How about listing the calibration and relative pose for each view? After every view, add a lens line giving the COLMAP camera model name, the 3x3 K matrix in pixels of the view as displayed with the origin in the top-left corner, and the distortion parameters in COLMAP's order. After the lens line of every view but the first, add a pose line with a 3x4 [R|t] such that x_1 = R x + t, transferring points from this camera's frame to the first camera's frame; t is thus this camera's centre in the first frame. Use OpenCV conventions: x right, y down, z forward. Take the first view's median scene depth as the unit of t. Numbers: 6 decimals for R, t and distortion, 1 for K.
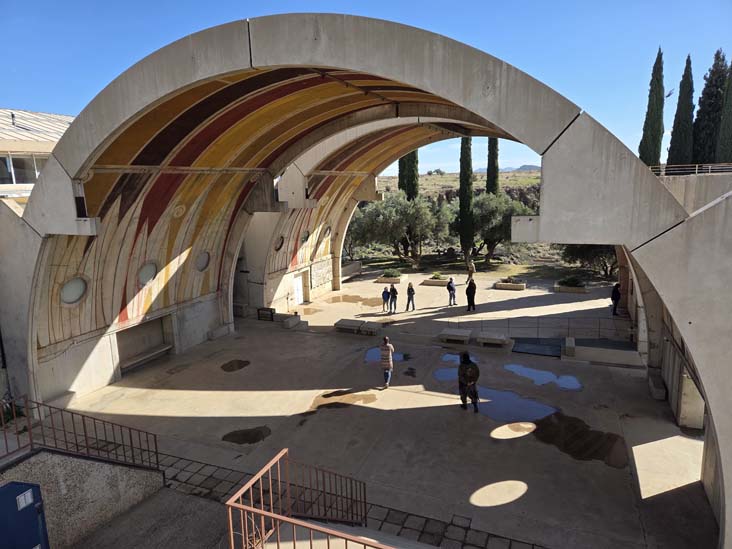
lens RADIAL K [[484.8, 0, 363.1], [0, 484.8, 268.9], [0, 0, 1]] dist [0.086997, -0.064827]
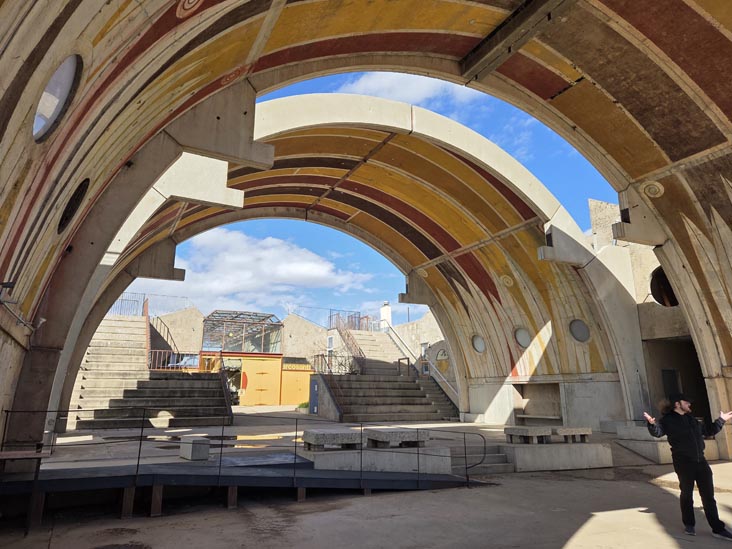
lens RADIAL K [[504.6, 0, 358.1], [0, 504.6, 267.5], [0, 0, 1]] dist [0.099854, -0.082910]
pose [[-0.644586, -0.158321, -0.747959, 0.645850], [-0.113775, 0.987294, -0.110931, 0.020672], [0.756019, 0.013595, -0.654409, 1.311890]]
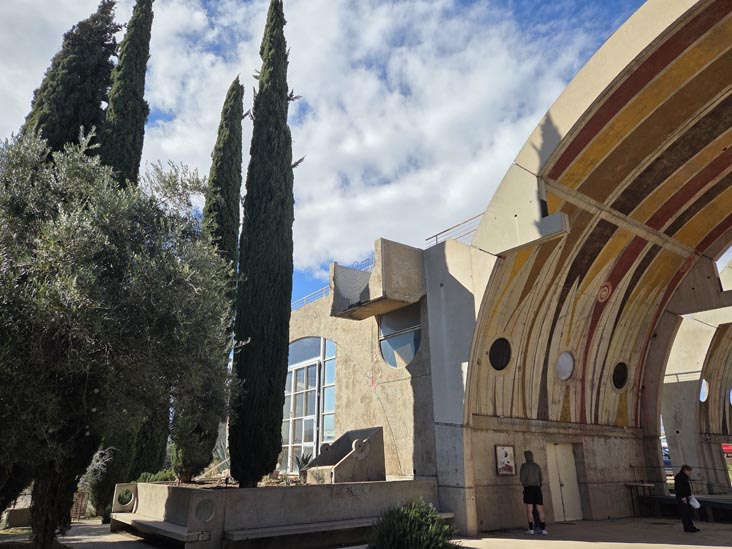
lens RADIAL K [[514.2, 0, 375.8], [0, 514.2, 271.9], [0, 0, 1]] dist [0.104244, -0.082316]
pose [[-0.868158, 0.202596, 0.453053, 0.446902], [0.118218, 0.971025, -0.207690, -0.067685], [-0.482003, -0.126749, -0.866953, 1.853324]]
